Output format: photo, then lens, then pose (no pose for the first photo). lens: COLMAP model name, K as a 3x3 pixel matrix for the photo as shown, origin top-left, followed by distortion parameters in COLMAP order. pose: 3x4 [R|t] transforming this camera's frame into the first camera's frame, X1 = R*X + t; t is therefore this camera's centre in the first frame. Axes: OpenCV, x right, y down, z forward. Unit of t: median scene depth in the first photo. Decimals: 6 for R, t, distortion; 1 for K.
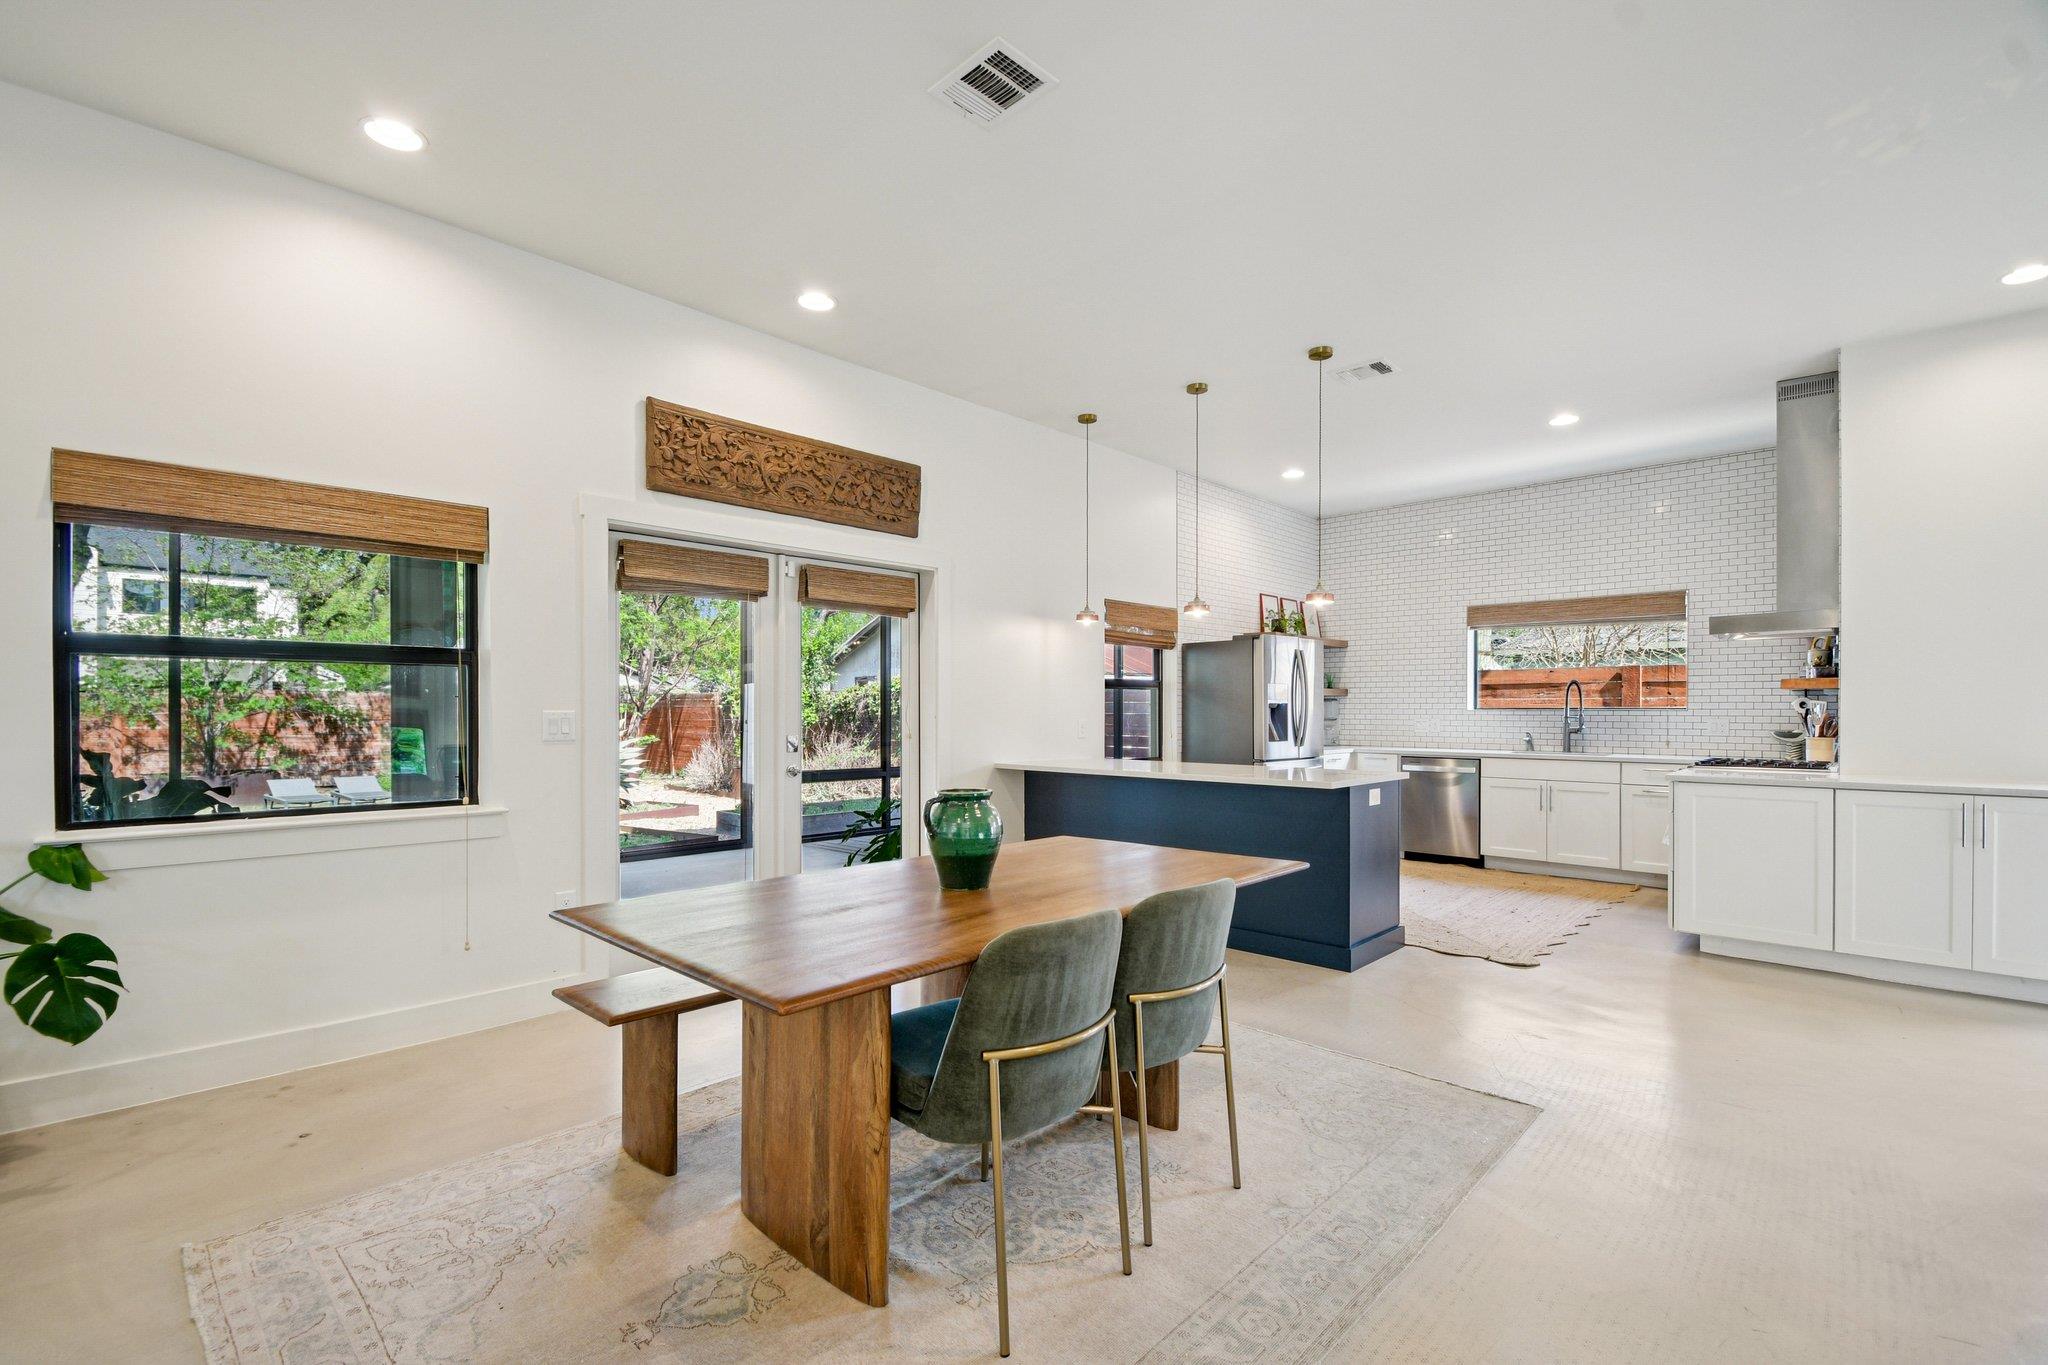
lens RADIAL K [[897.0, 0, 1019.2], [0, 897.0, 714.0], [0, 0, 1]] dist [0.013931, -0.015246]
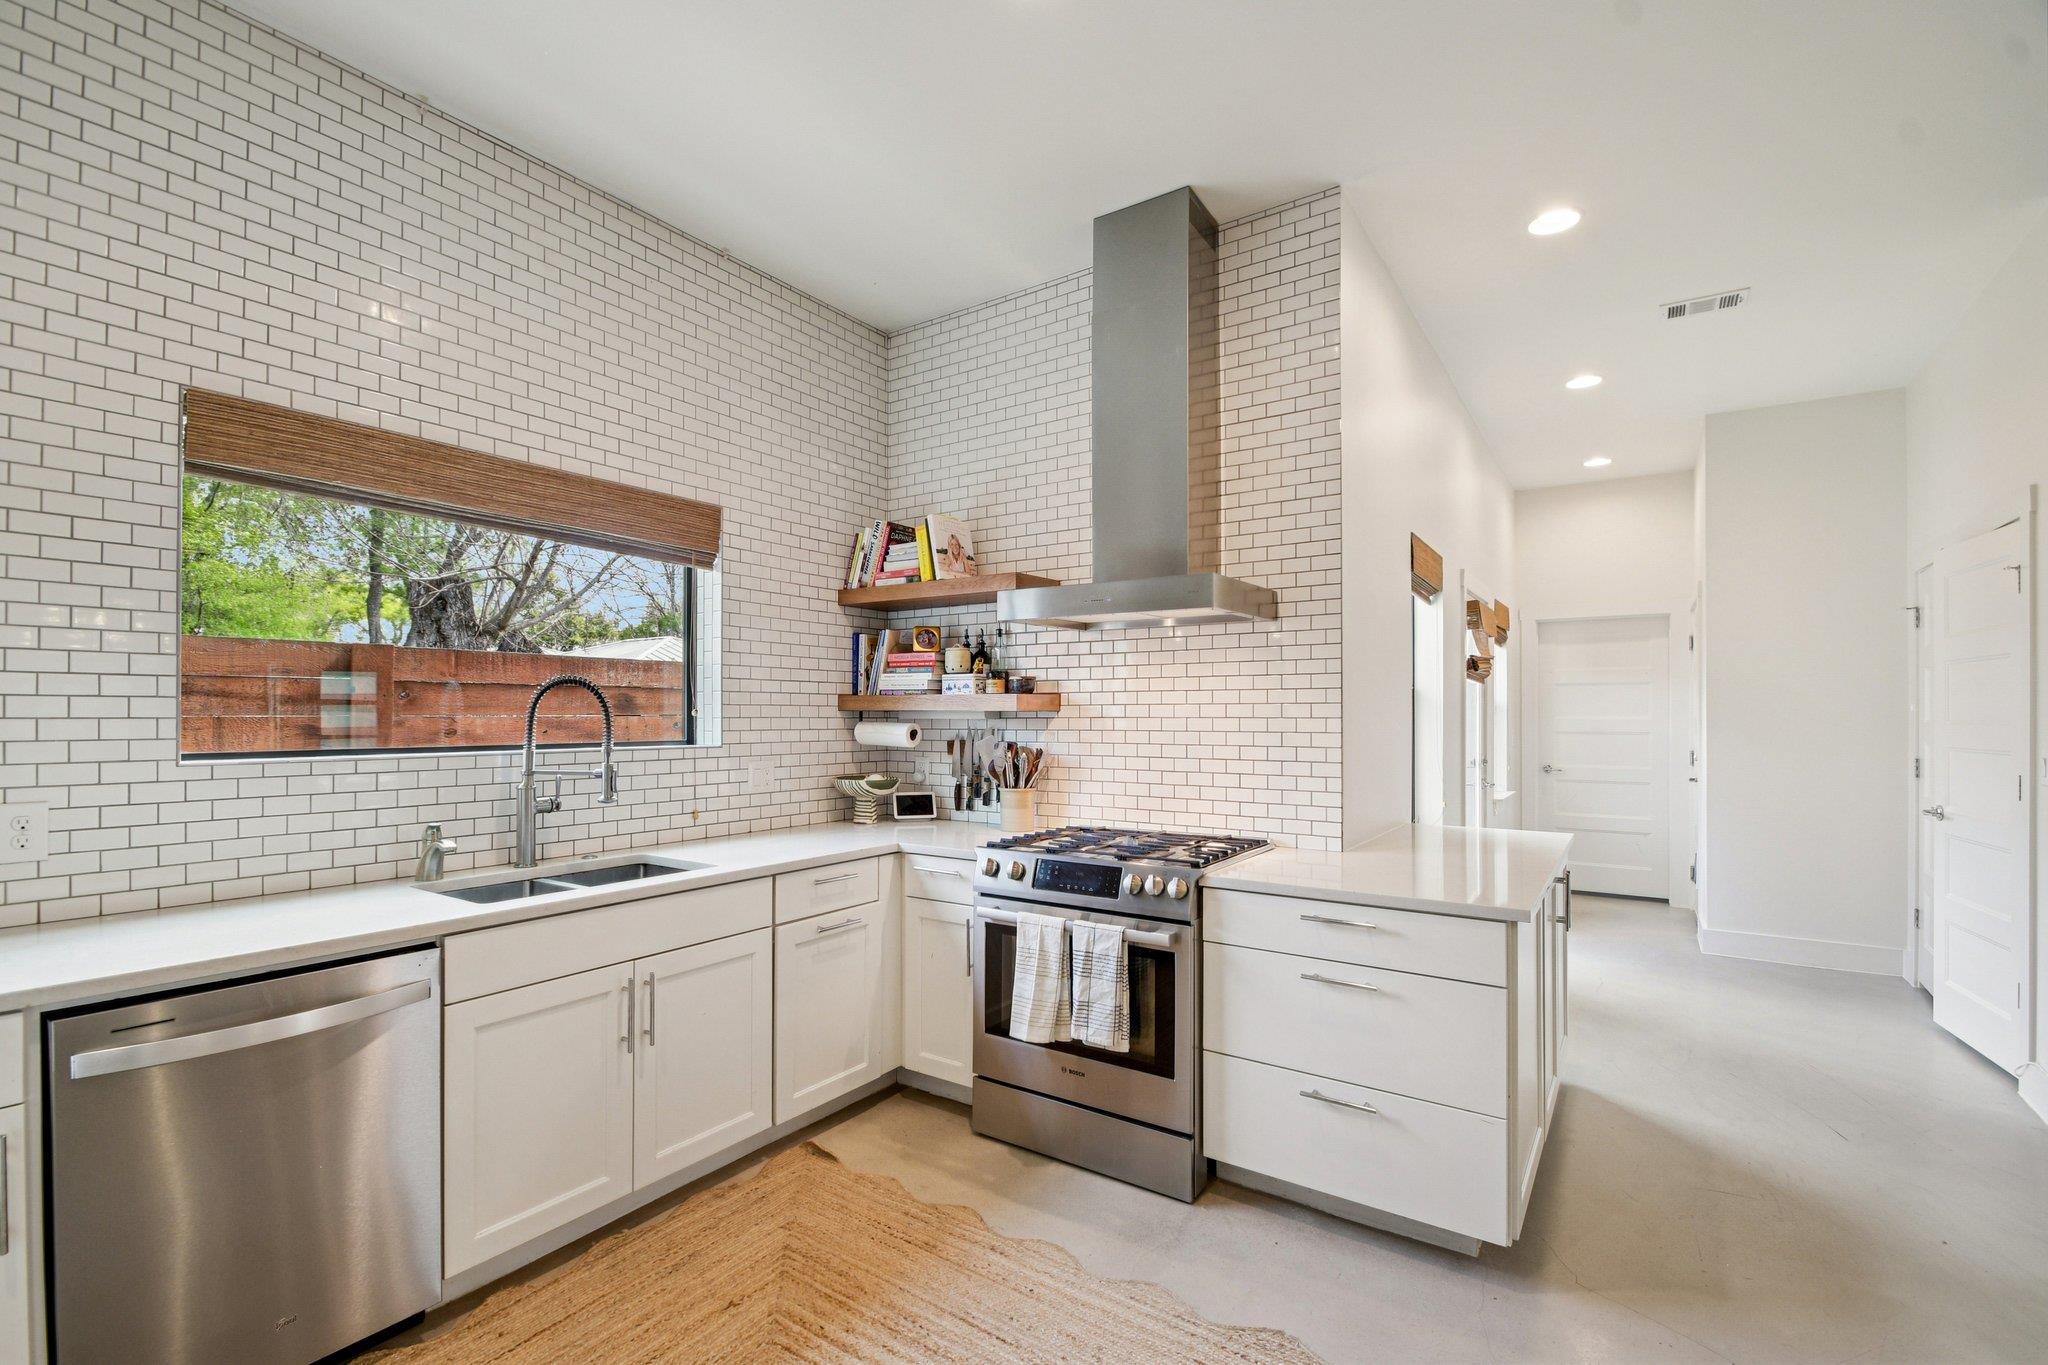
lens RADIAL K [[901.5, 0, 1022.9], [0, 901.5, 710.1], [0, 0, 1]] dist [0.010425, -0.015146]
pose [[-0.159365, 0.003158, 0.987215, 0.212065], [0.001608, 0.999994, -0.002939, -0.021870], [-0.987218, 0.001119, -0.159369, 0.891407]]
